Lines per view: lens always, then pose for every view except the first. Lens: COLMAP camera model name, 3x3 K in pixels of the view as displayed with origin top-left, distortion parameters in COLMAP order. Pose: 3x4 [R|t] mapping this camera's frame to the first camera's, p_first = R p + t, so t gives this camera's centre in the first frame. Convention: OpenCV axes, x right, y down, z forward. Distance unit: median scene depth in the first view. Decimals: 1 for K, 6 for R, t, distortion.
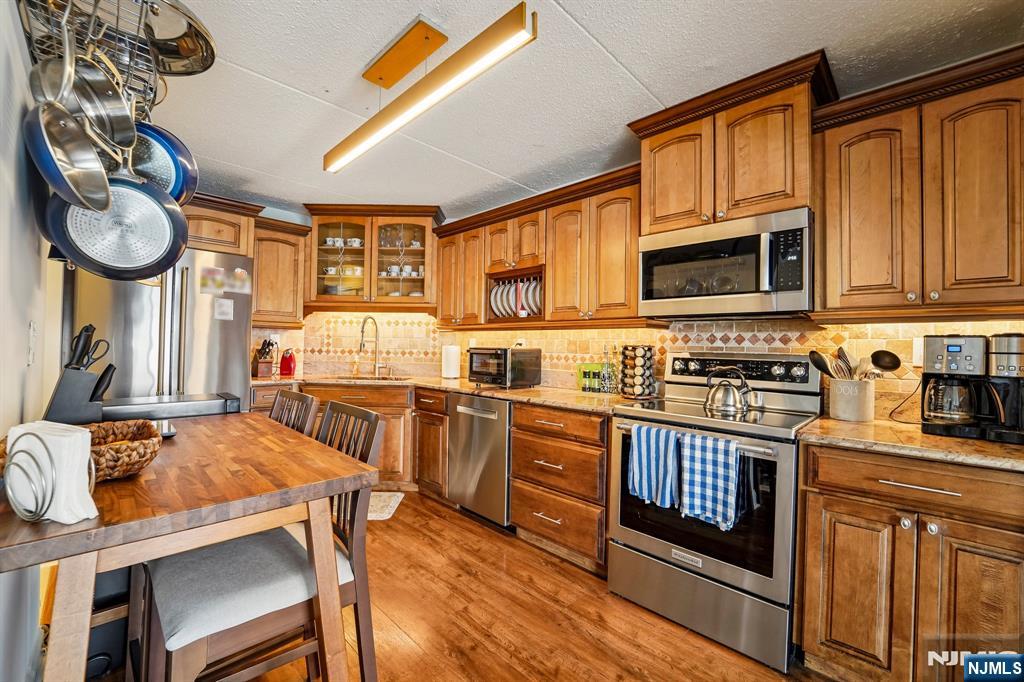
lens RADIAL K [[418.3, 0, 509.0], [0, 418.3, 341.4], [0, 0, 1]] dist [-0.020893, -0.002072]
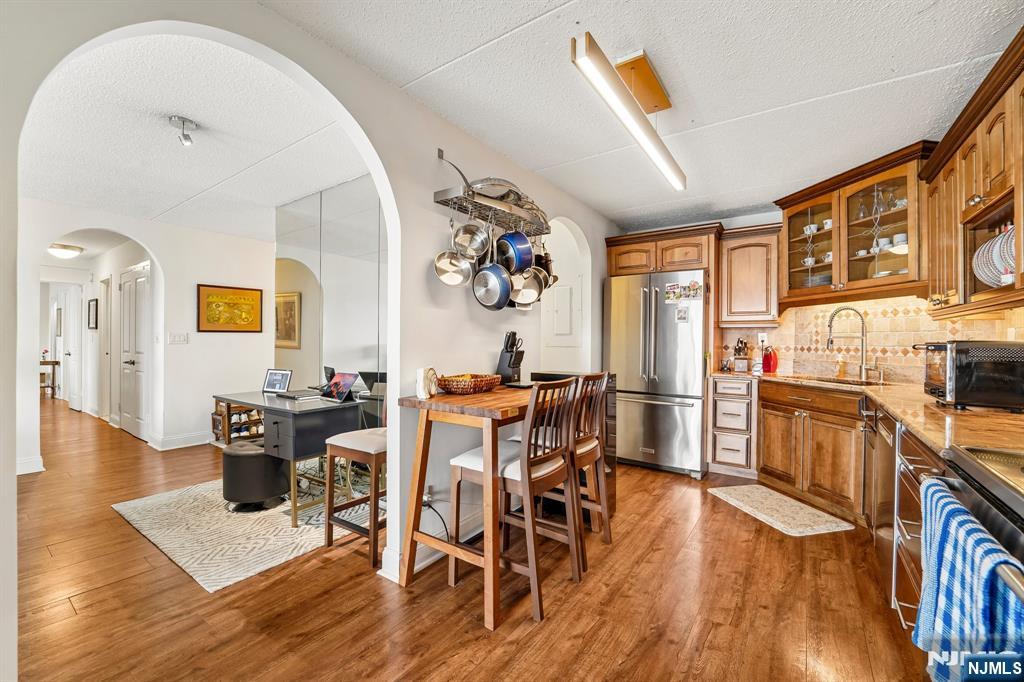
lens RADIAL K [[418.3, 0, 513.3], [0, 418.3, 342.5], [0, 0, 1]] dist [-0.020893, -0.002072]
pose [[0.175335, -0.014667, -0.984400, 0.537888], [0.010157, 0.999863, -0.013088, 0.021587], [0.984456, -0.007704, 0.175460, 0.297201]]
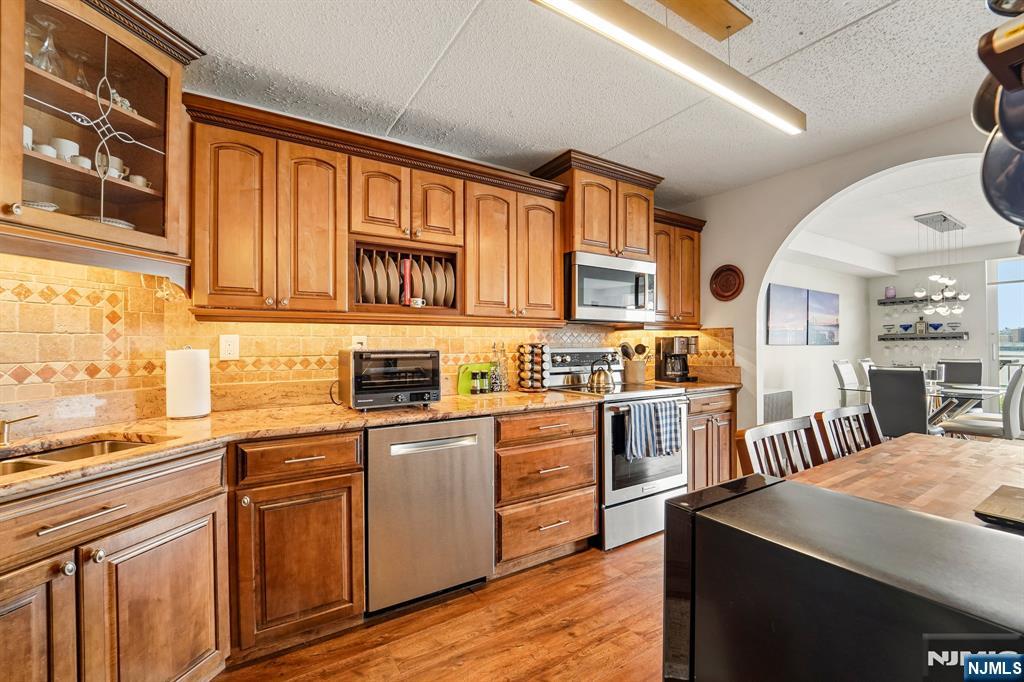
lens RADIAL K [[418.3, 0, 519.8], [0, 418.3, 340.5], [0, 0, 1]] dist [-0.020893, -0.002072]
pose [[0.226486, -0.009917, 0.973964, -0.775690], [-0.002510, 0.999939, 0.010765, -0.009206], [-0.974011, -0.004882, 0.226447, 0.784759]]
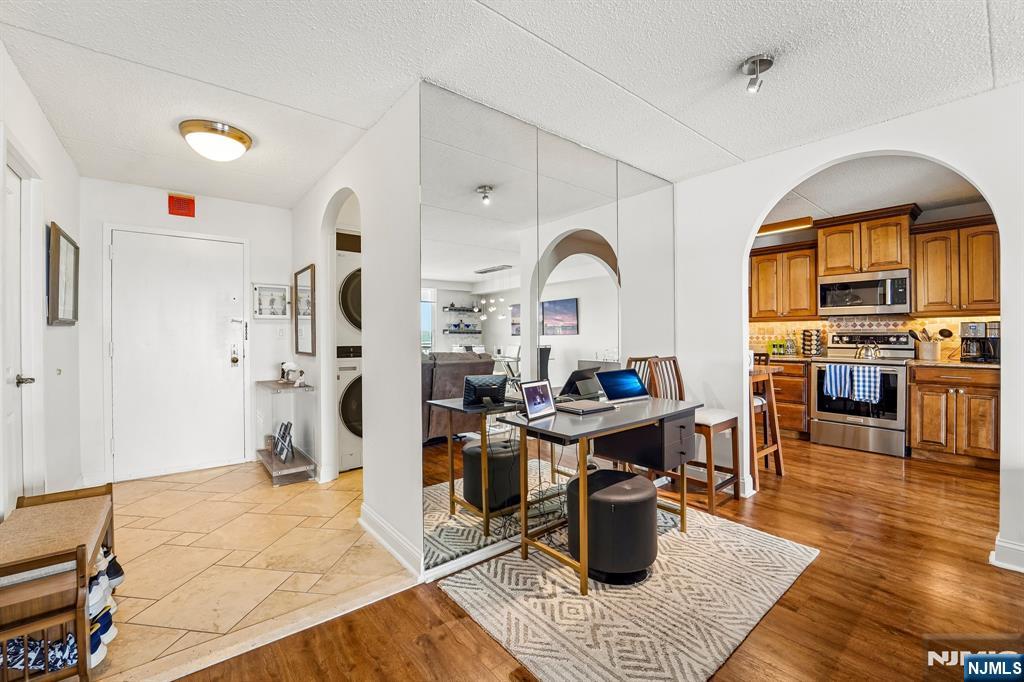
lens RADIAL K [[418.3, 0, 509.8], [0, 418.3, 335.7], [0, 0, 1]] dist [-0.020893, -0.002072]
pose [[0.993266, -0.024719, -0.113184, -0.866859], [0.026387, 0.999564, 0.013262, -0.023444], [0.112807, -0.016159, 0.993485, -1.070439]]
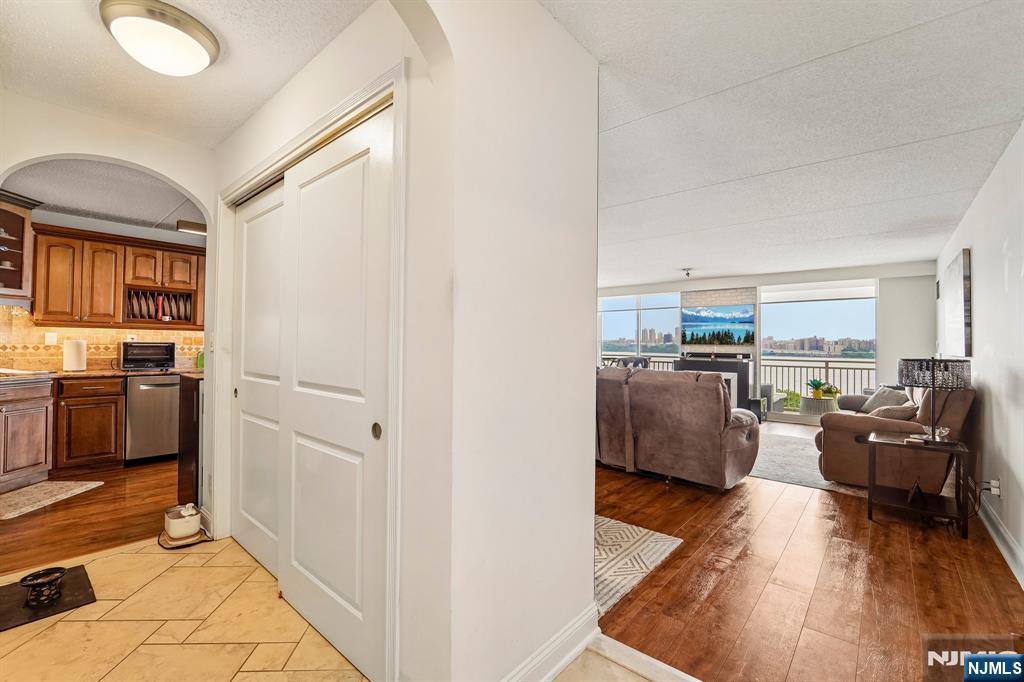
lens RADIAL K [[418.3, 0, 512.2], [0, 418.3, 339.8], [0, 0, 1]] dist [-0.020893, -0.002072]
pose [[-0.050369, -0.004609, 0.998720, -1.762132], [-0.026378, 0.999647, 0.003283, -0.034800], [-0.998382, -0.026178, -0.050473, -0.168979]]
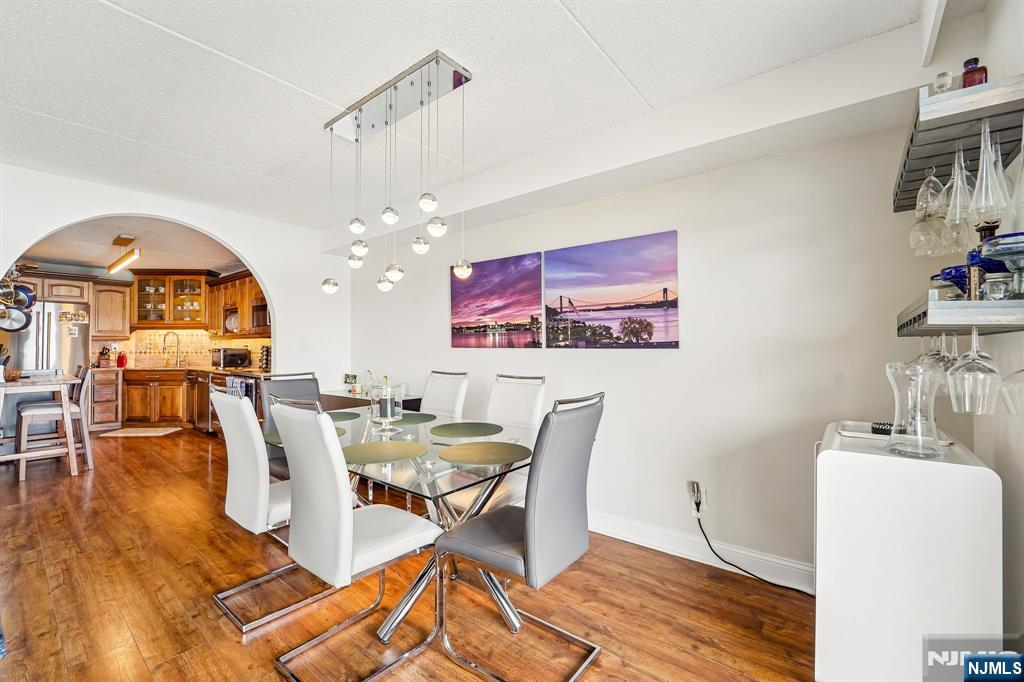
lens RADIAL K [[418.3, 0, 506.4], [0, 418.3, 337.7], [0, 0, 1]] dist [-0.020893, -0.002072]
pose [[0.993663, -0.020796, 0.110458, 1.309480], [0.021555, 0.999752, -0.005684, 0.006778], [-0.110312, 0.008029, 0.993865, -1.315733]]
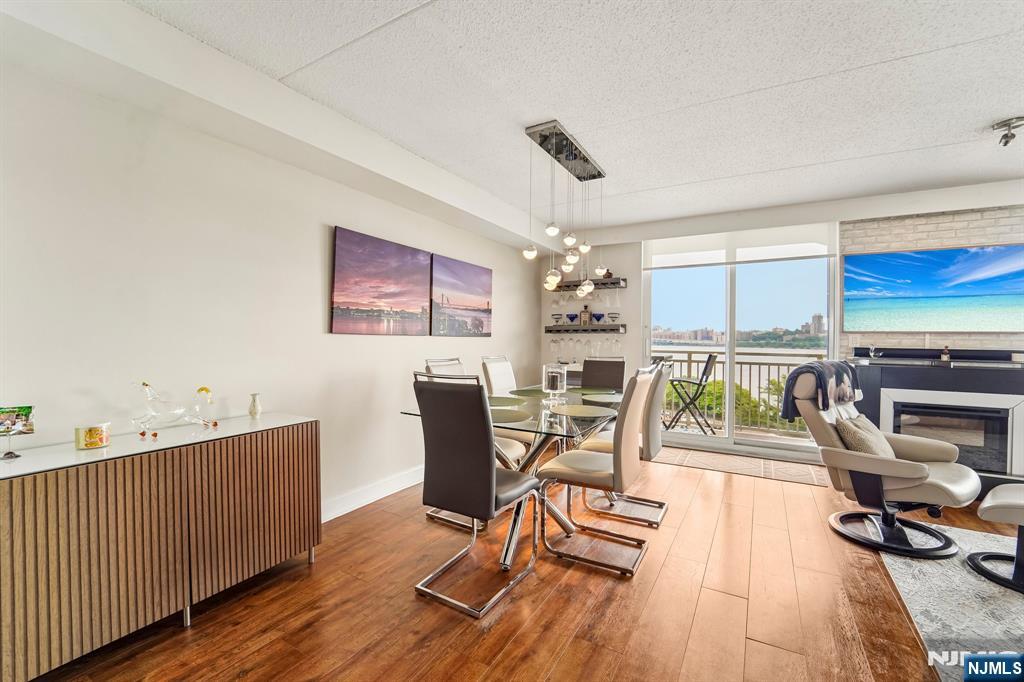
lens RADIAL K [[418.3, 0, 511.3], [0, 418.3, 340.2], [0, 0, 1]] dist [-0.020893, -0.002072]
pose [[-0.244495, -0.026803, 0.969280, 0.134289], [-0.027230, 0.999413, 0.020768, 0.010346], [-0.969268, -0.021316, -0.245081, -0.063020]]
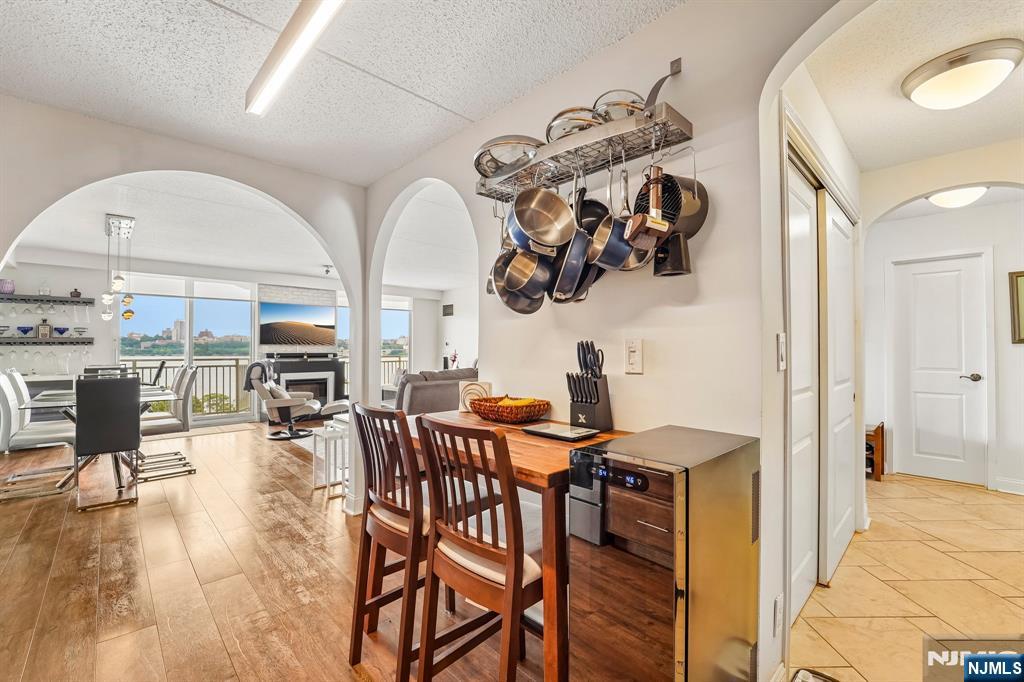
lens RADIAL K [[418.3, 0, 499.4], [0, 418.3, 339.3], [0, 0, 1]] dist [-0.020893, -0.002072]
pose [[-0.999492, -0.018142, 0.026199, -0.333971], [-0.018970, 0.999317, -0.031727, -0.000608], [-0.025606, -0.032208, -0.999153, 1.056320]]
